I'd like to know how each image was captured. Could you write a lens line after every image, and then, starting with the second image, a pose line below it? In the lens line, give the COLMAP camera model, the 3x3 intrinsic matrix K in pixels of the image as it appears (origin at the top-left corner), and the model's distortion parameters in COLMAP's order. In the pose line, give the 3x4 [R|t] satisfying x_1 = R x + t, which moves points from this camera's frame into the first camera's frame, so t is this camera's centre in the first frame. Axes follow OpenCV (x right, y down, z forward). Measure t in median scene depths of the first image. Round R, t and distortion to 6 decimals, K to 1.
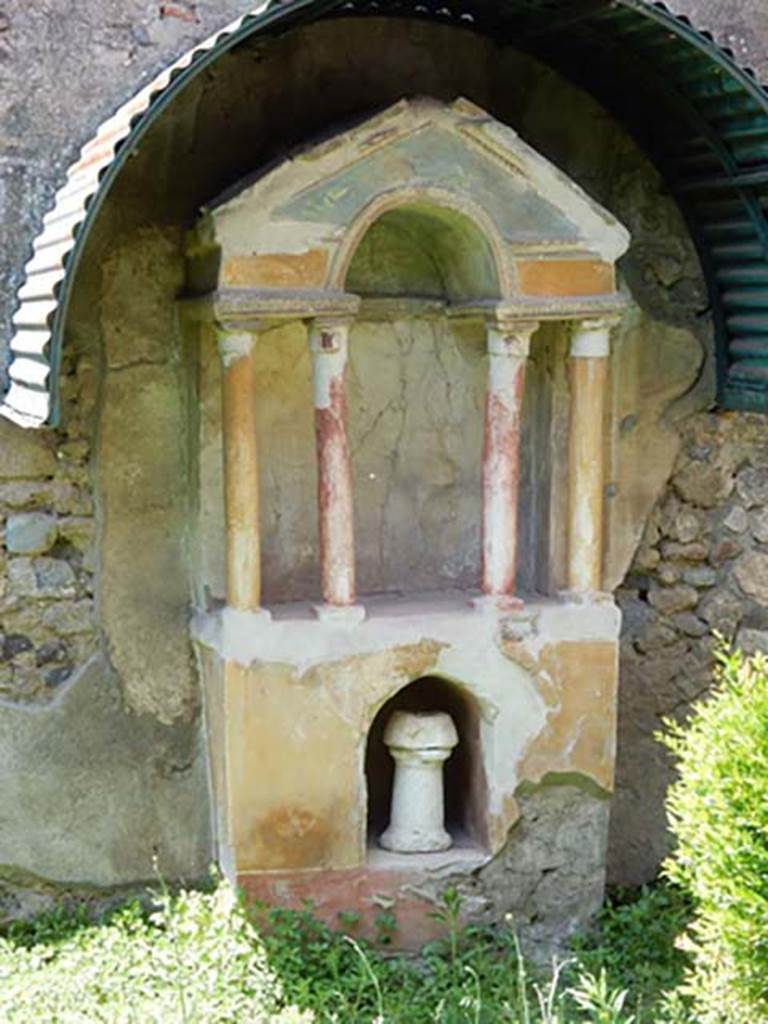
lens RADIAL K [[2029.2, 0, 382.5], [0, 2029.2, 487.3], [0, 0, 1]] dist [-0.020575, -0.029360]
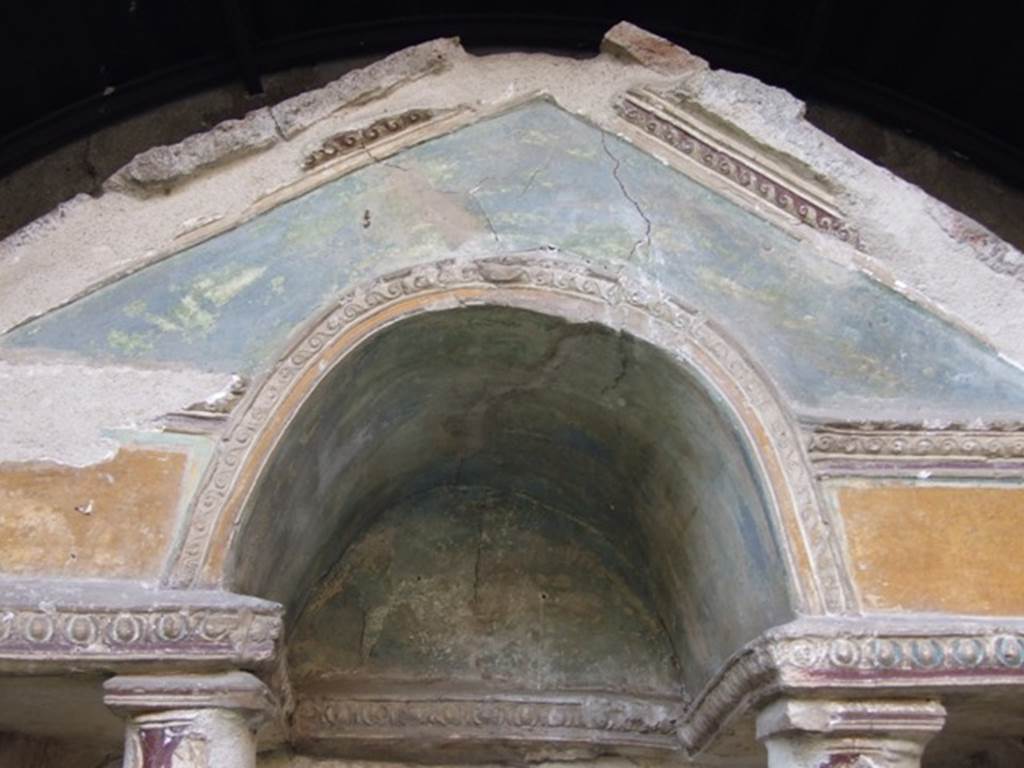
lens RADIAL K [[1421.8, 0, 514.2], [0, 1421.8, 380.1], [0, 0, 1]] dist [-0.046326, 0.026654]
pose [[0.967388, -0.085376, -0.238479, 0.069749], [-0.033476, 0.890136, -0.454464, -0.030862], [0.251079, 0.447626, 0.858249, 0.794647]]
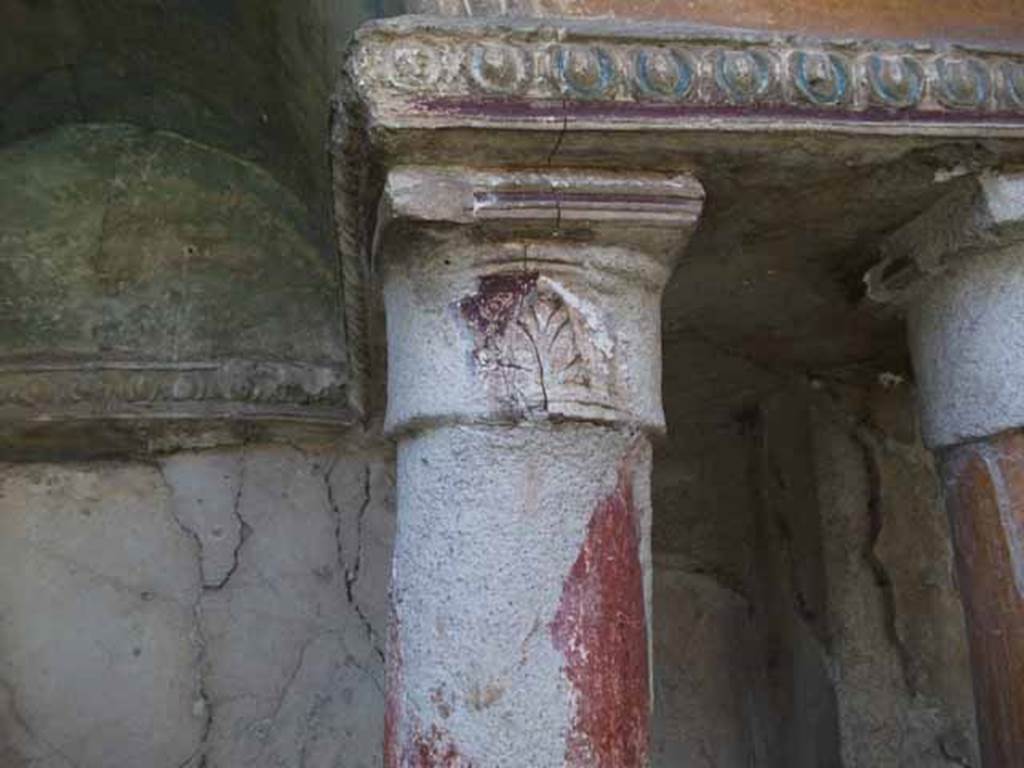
lens RADIAL K [[979.7, 0, 521.9], [0, 979.7, 379.6], [0, 0, 1]] dist [-0.129061, 0.038418]
pose [[0.984723, -0.109251, -0.135592, 0.072074], [0.046549, 0.915507, -0.399600, -0.041403], [0.167792, 0.387183, 0.906606, 0.935041]]
